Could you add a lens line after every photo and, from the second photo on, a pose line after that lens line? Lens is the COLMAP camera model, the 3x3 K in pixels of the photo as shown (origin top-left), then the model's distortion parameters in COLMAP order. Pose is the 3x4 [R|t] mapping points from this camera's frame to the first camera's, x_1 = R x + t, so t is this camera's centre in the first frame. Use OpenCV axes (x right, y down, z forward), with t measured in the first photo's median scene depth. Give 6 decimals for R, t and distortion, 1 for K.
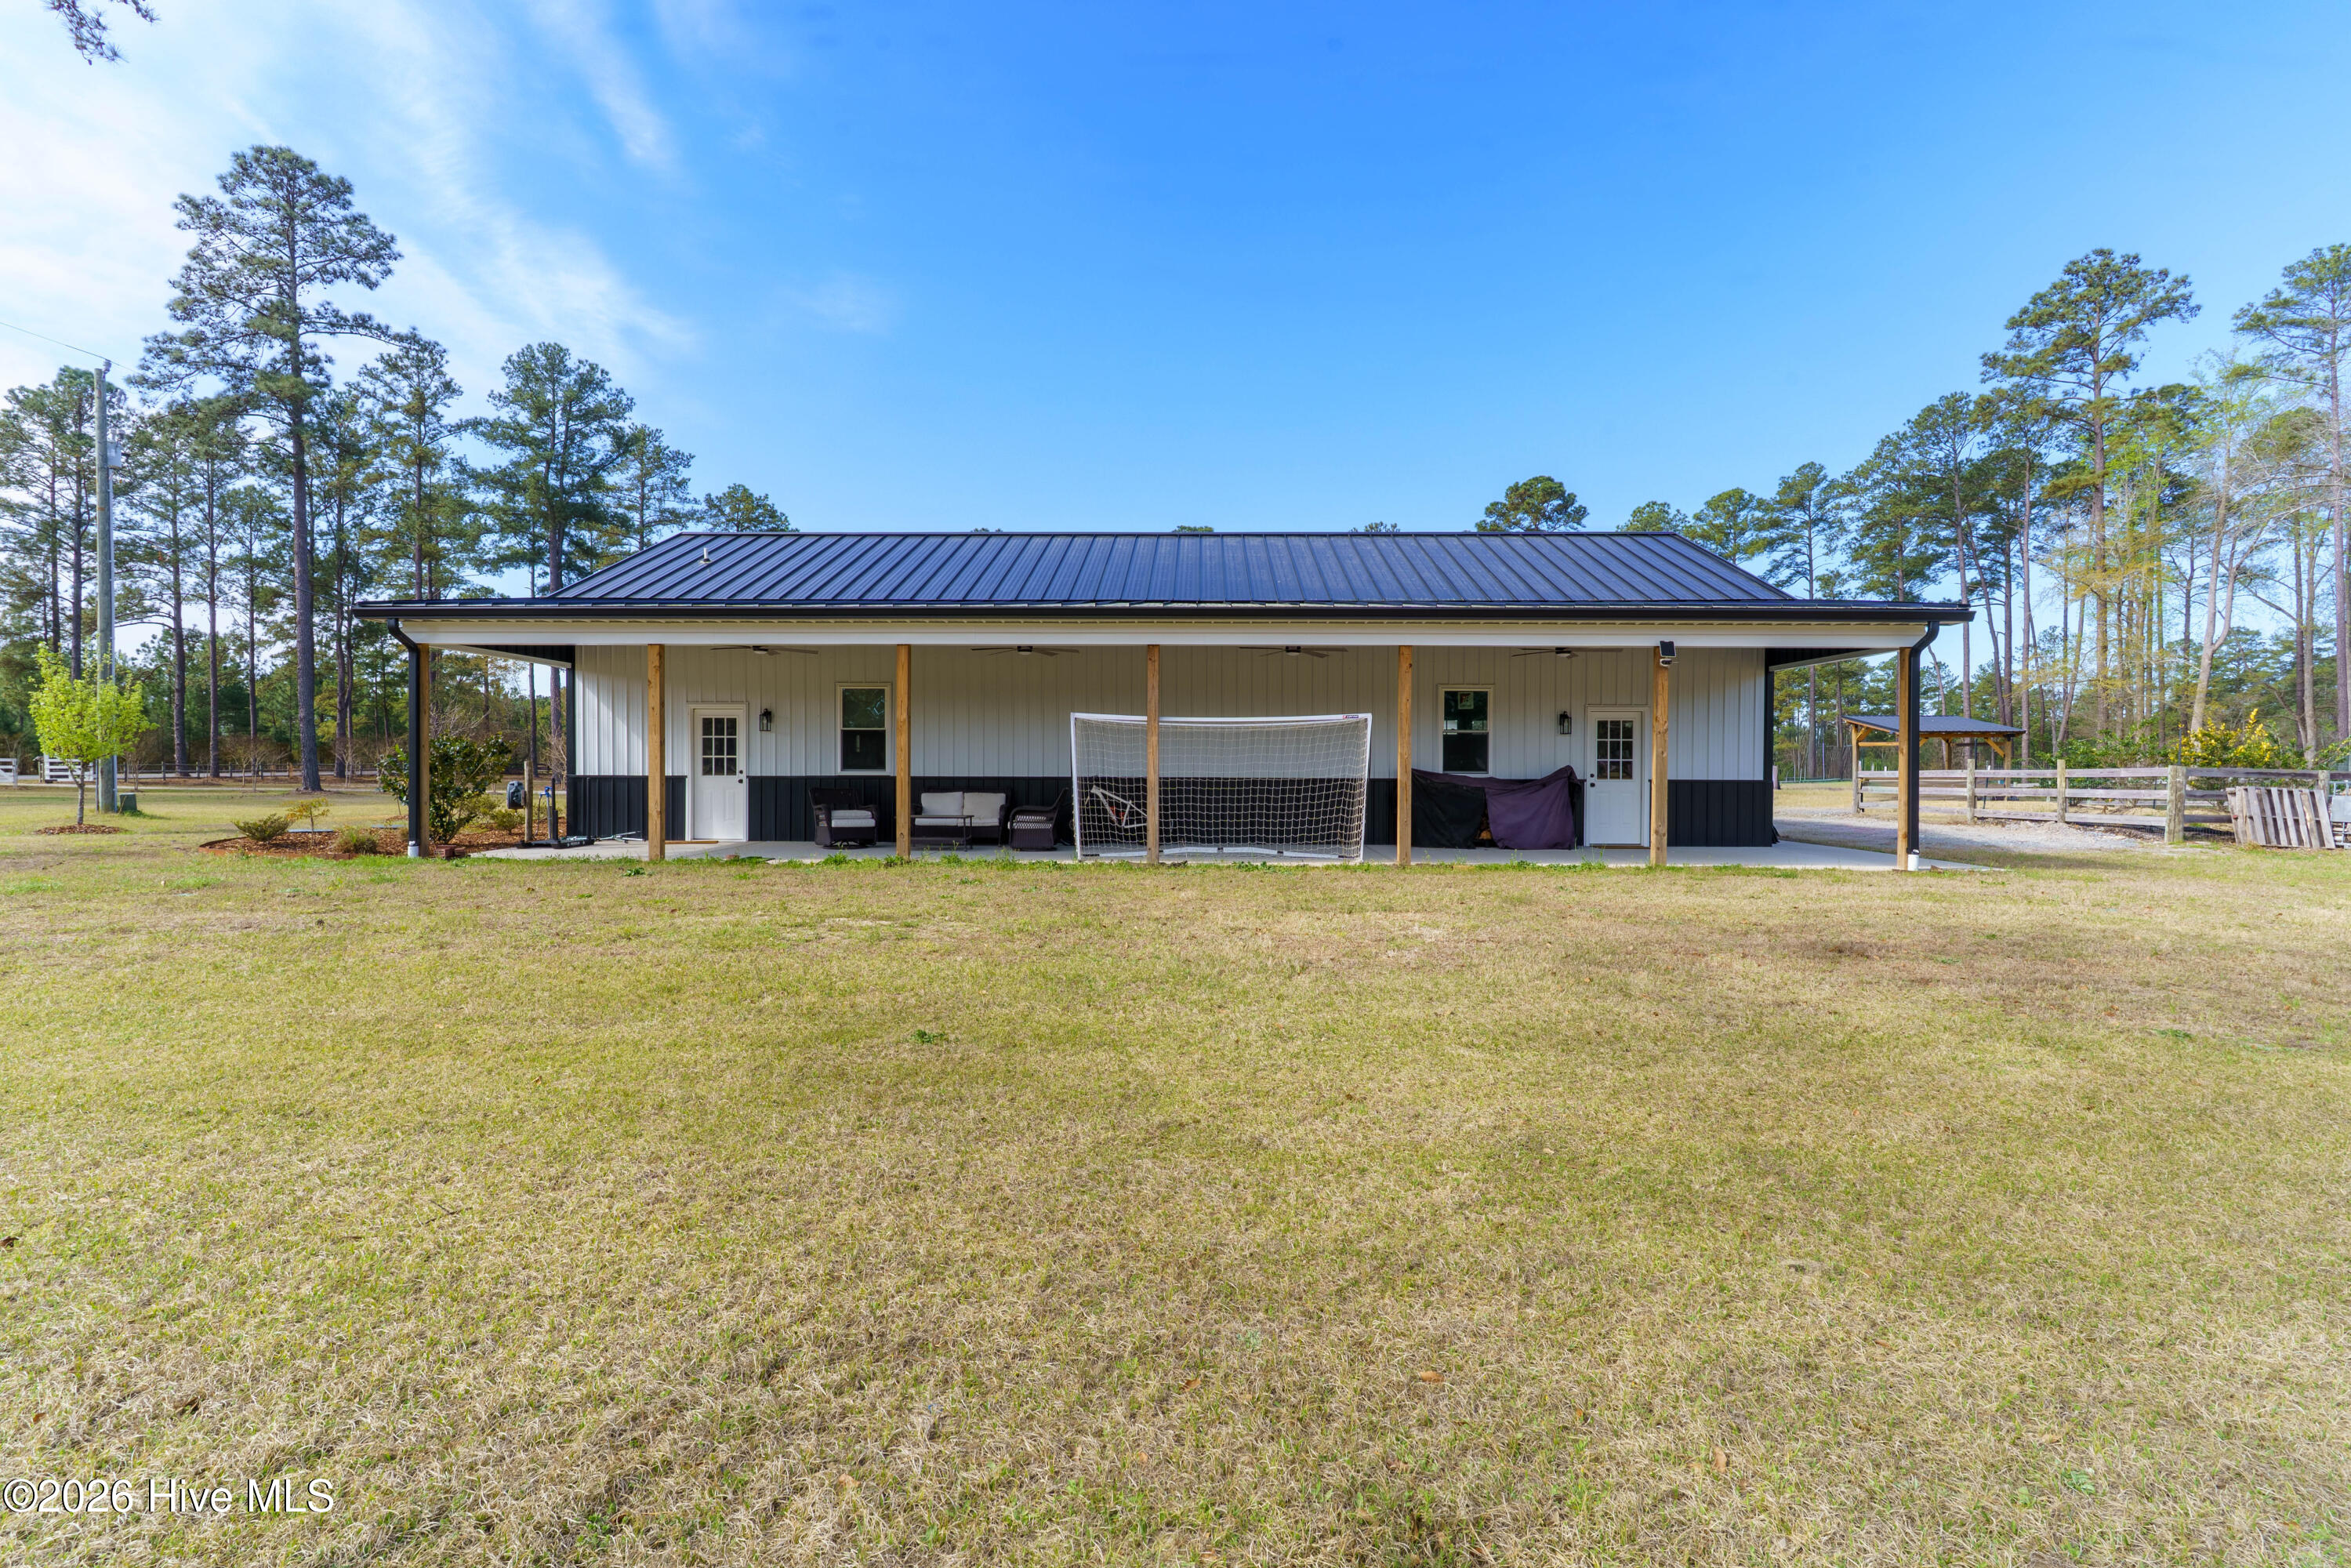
lens RADIAL K [[1168.0, 0, 1175.5], [0, 1168.0, 784.0], [0, 0, 1]] dist [0.003024, 0.000352]
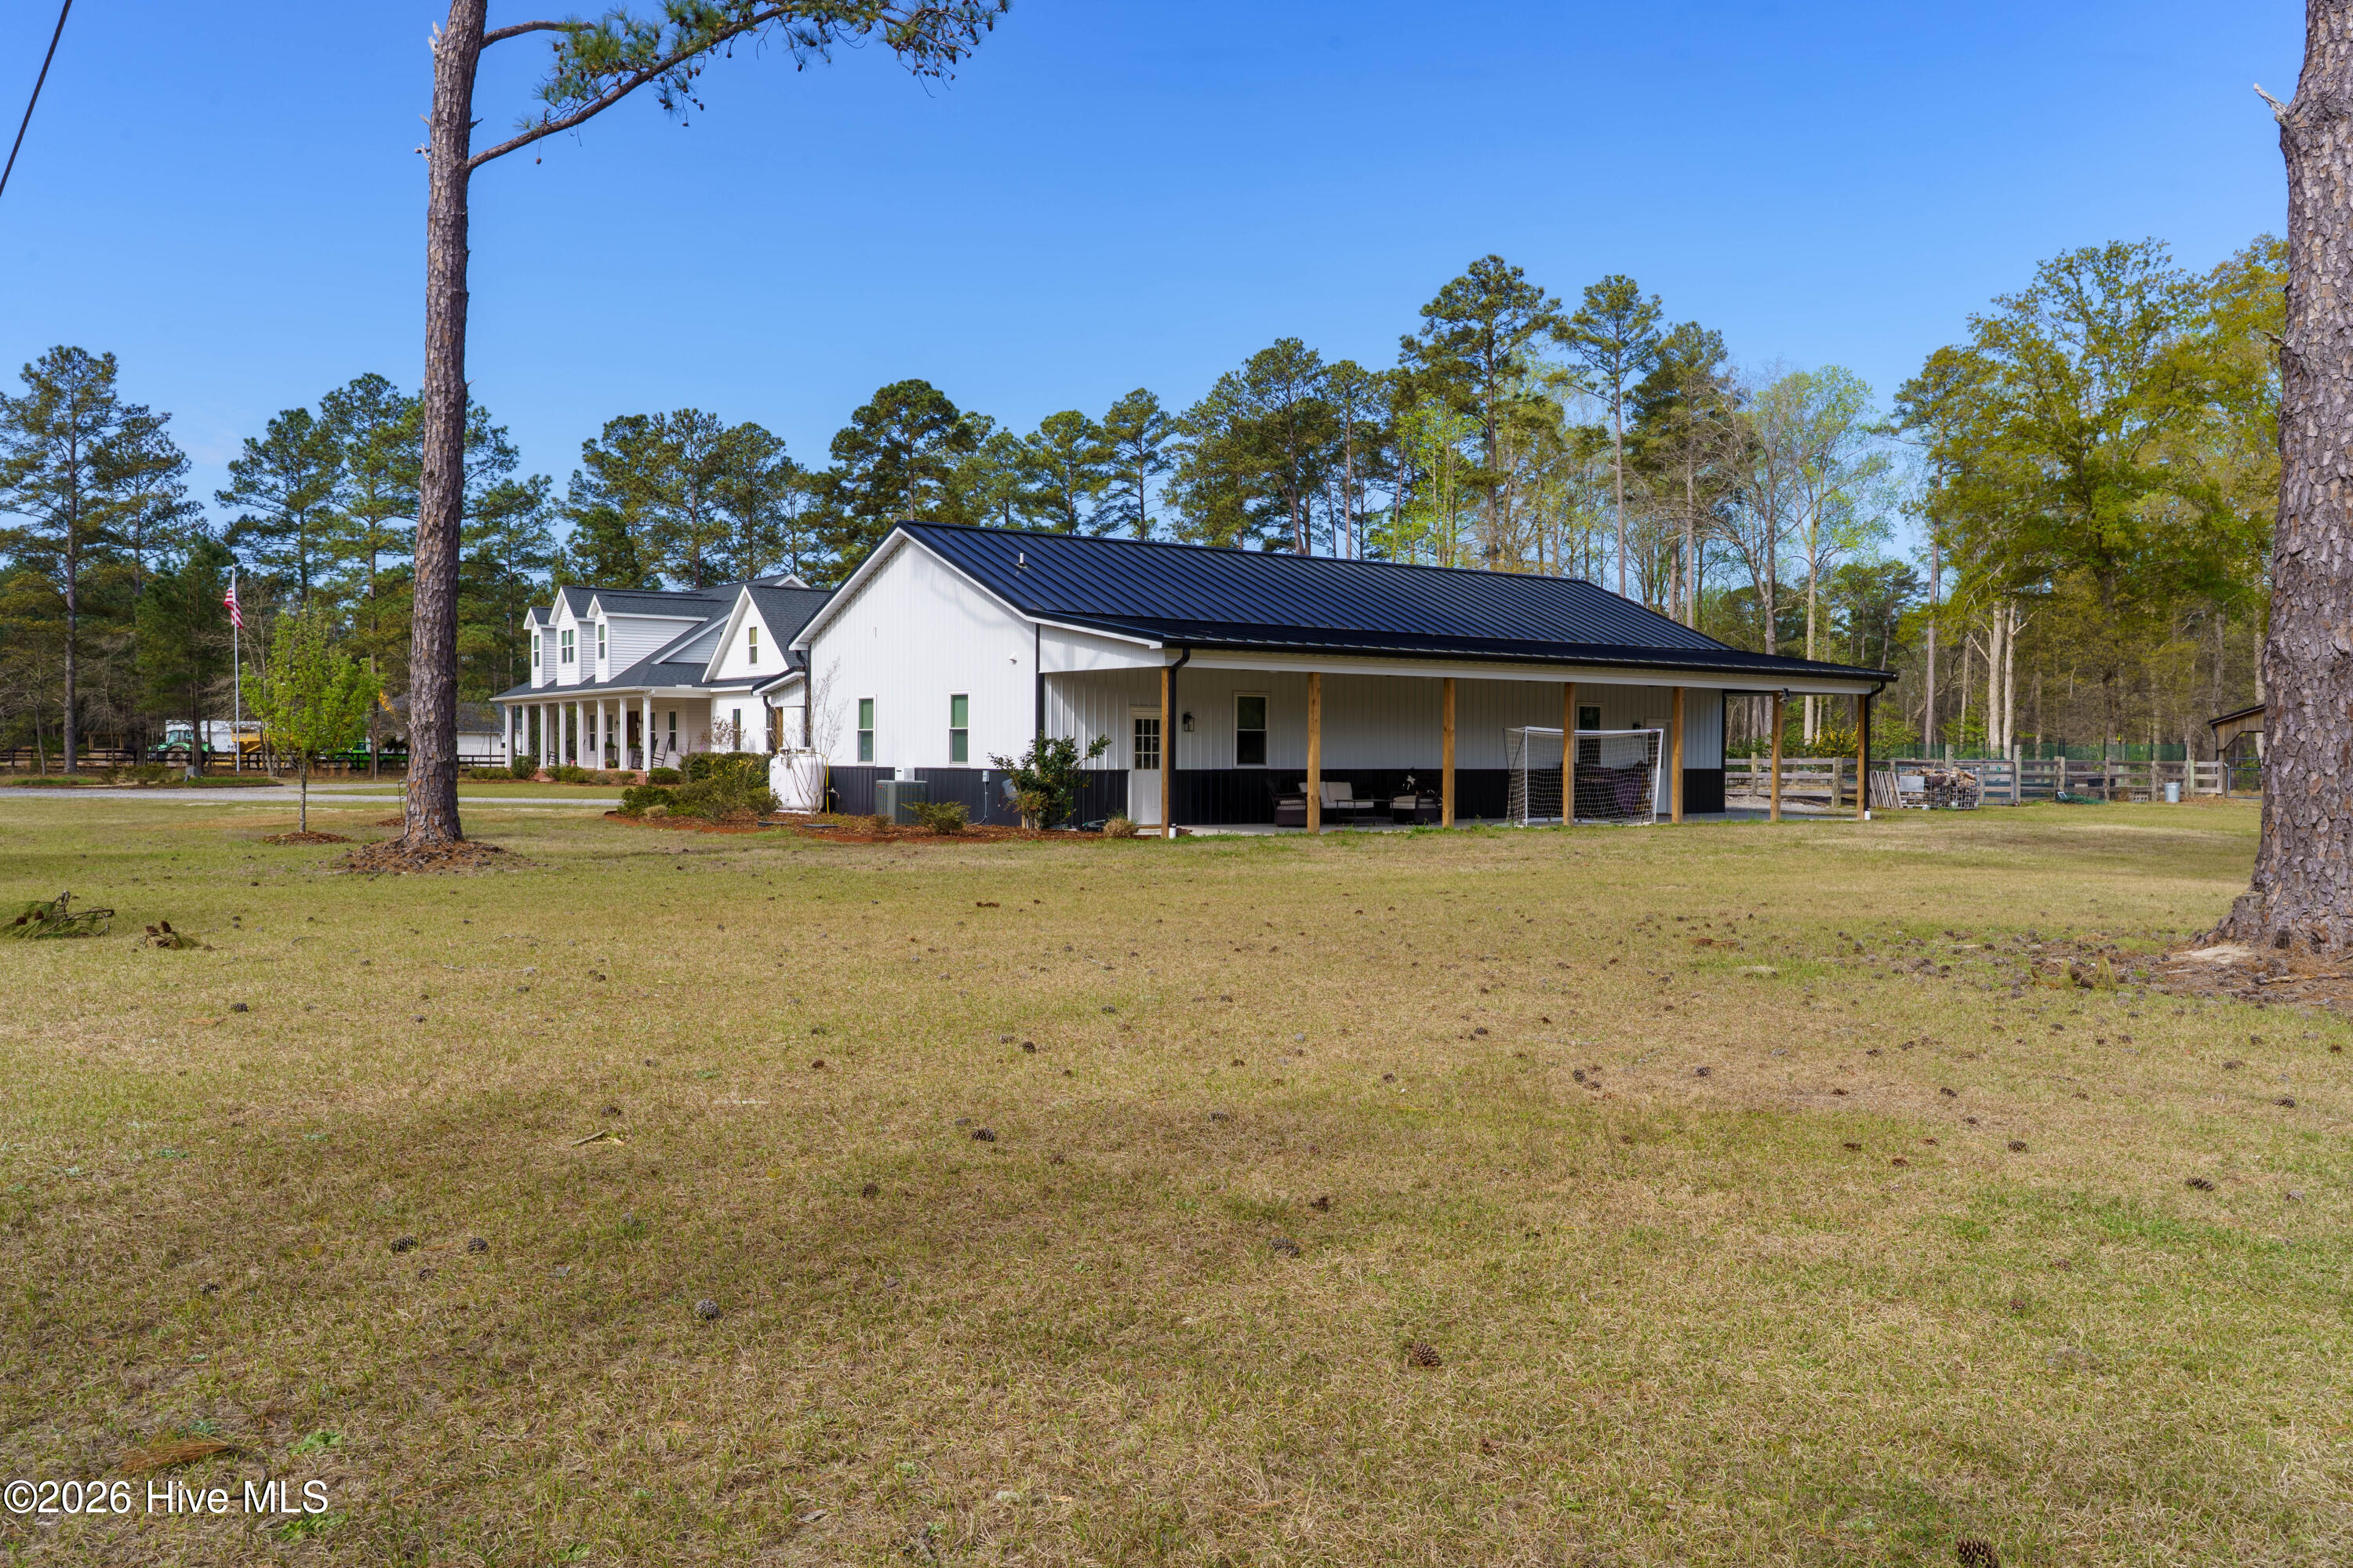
lens RADIAL K [[1826.6, 0, 1176.5], [0, 1826.6, 784.0], [0, 0, 1]] dist [0.001675, 0.002142]
pose [[0.796470, -0.010735, 0.604583, -1.455427], [0.005042, 0.999926, 0.011113, -0.012641], [-0.604658, -0.005803, 0.796464, -0.450579]]
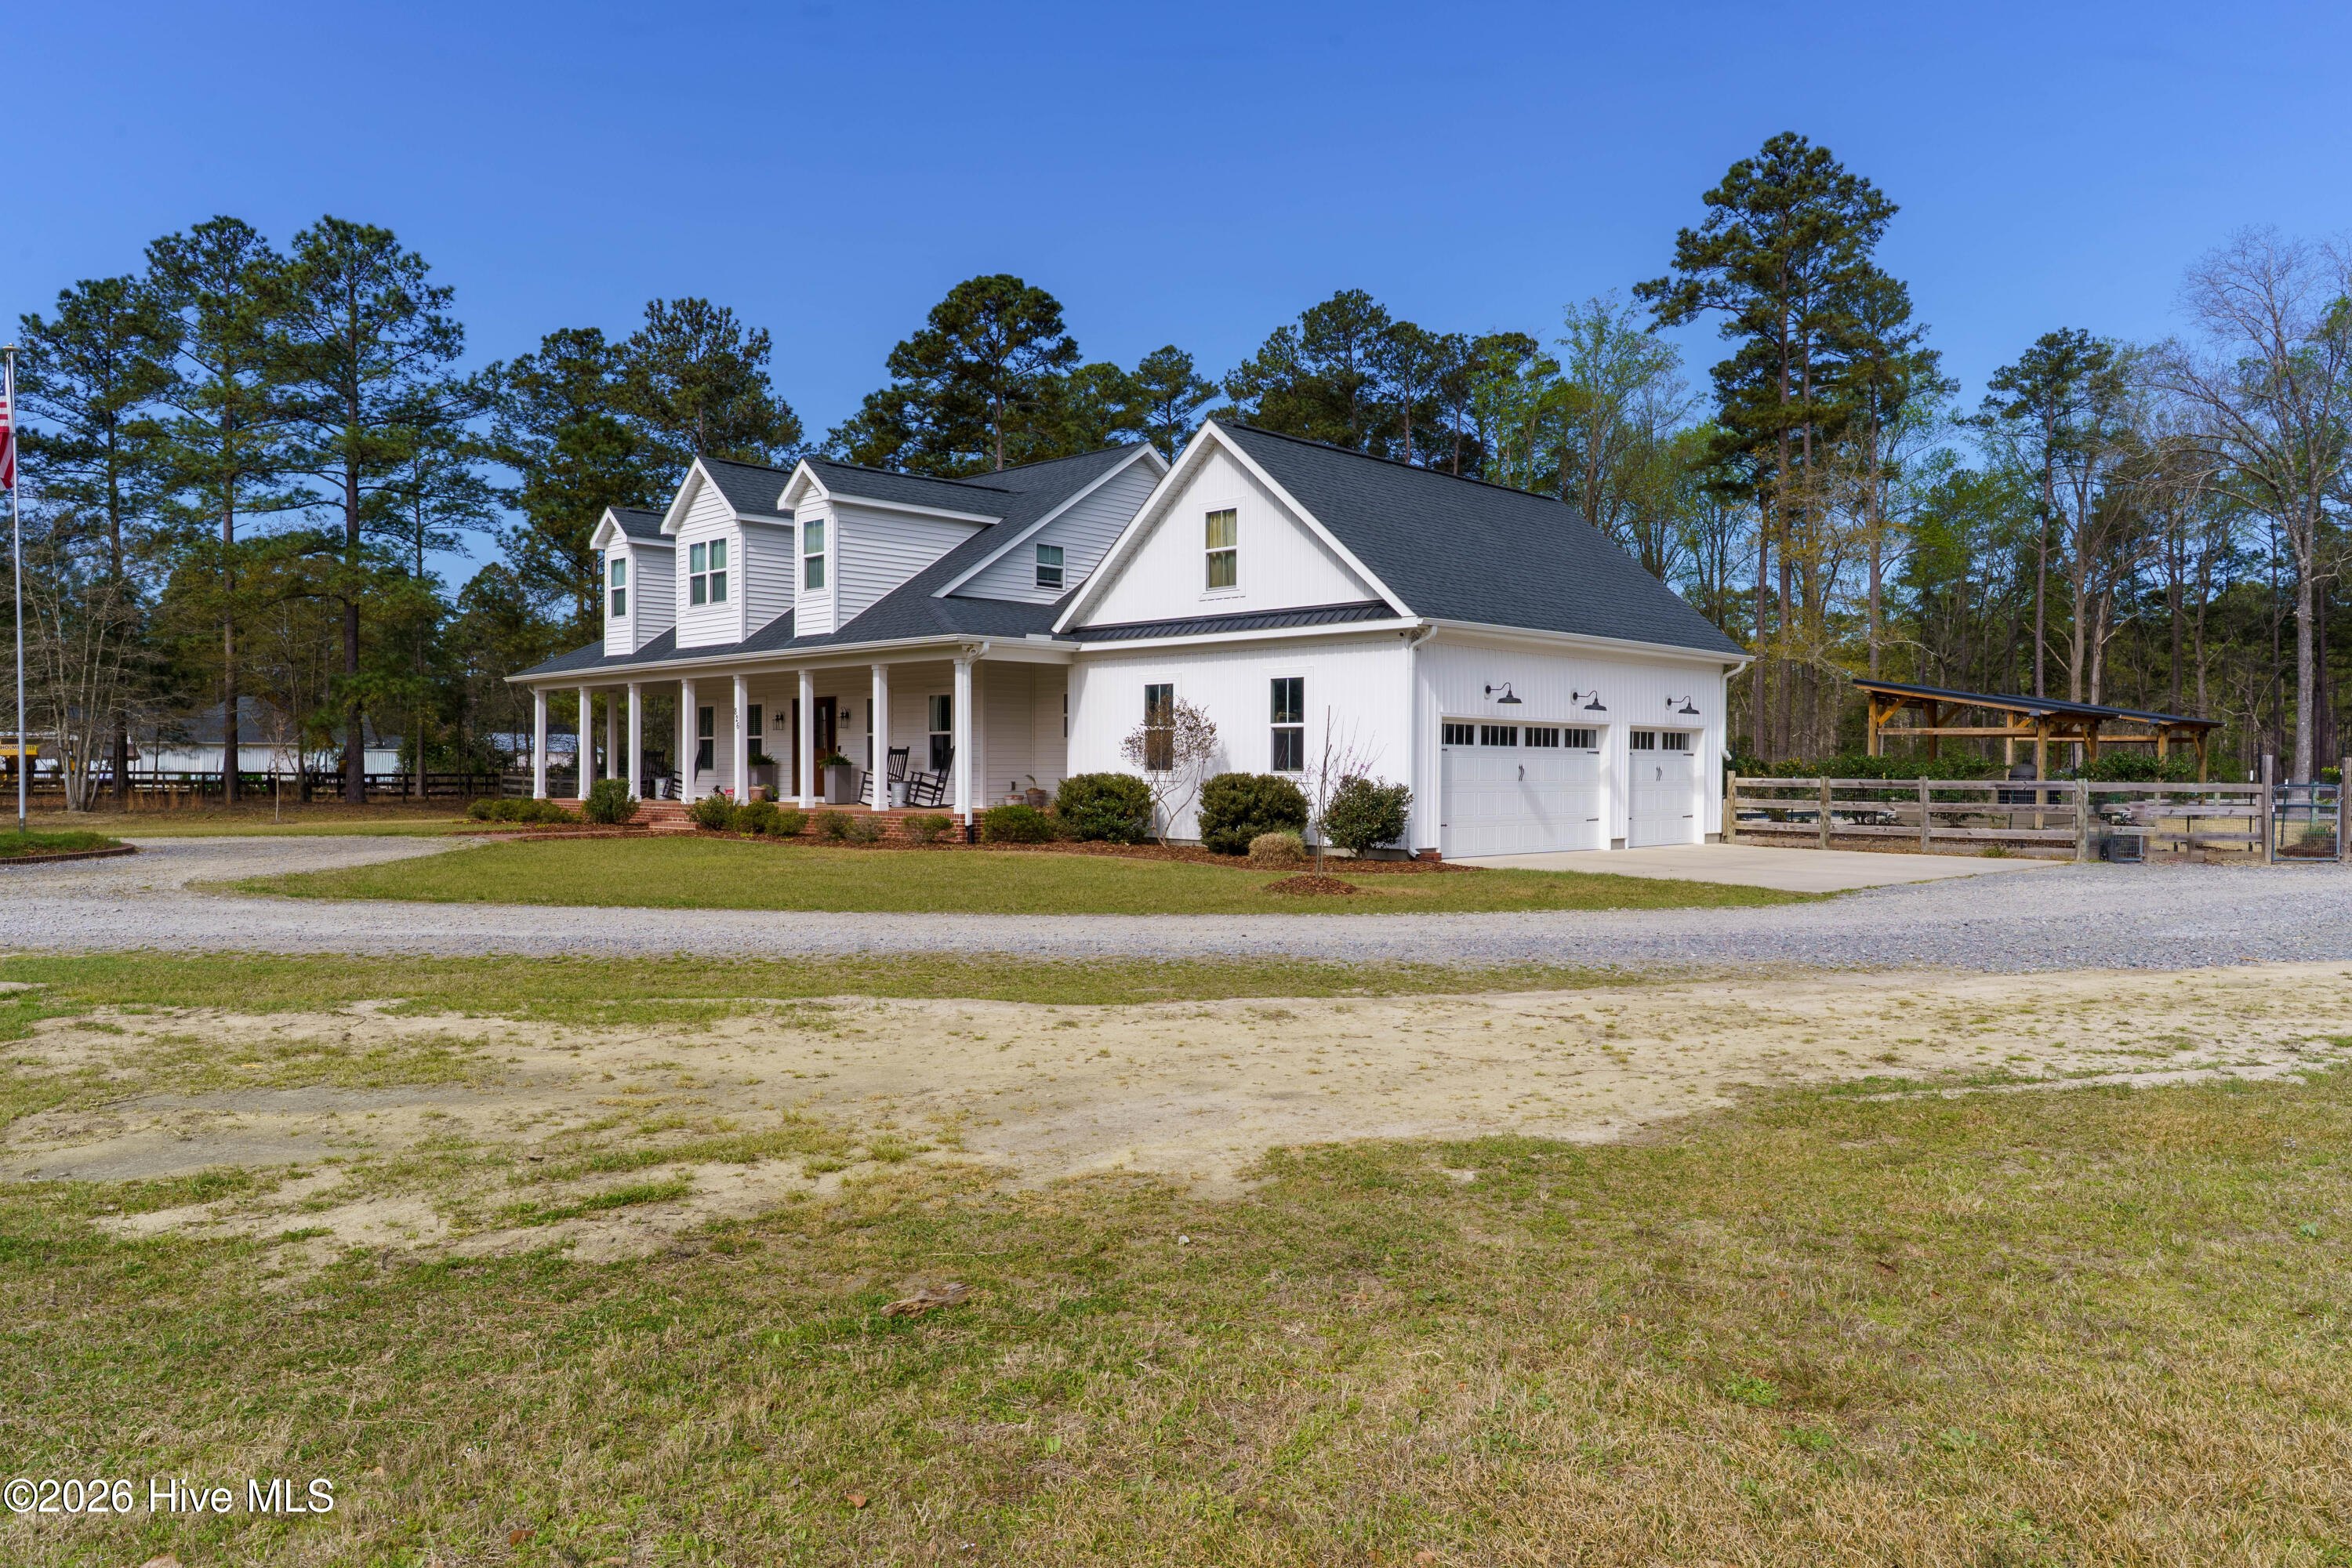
lens RADIAL K [[1589.3, 0, 1176.0], [0, 1589.3, 784.0], [0, 0, 1]] dist [0.010323, -0.001140]
pose [[0.691837, -0.007571, 0.722014, -1.060163], [0.004480, 0.999971, 0.006192, -0.038987], [-0.722040, -0.001049, 0.691850, 1.824919]]
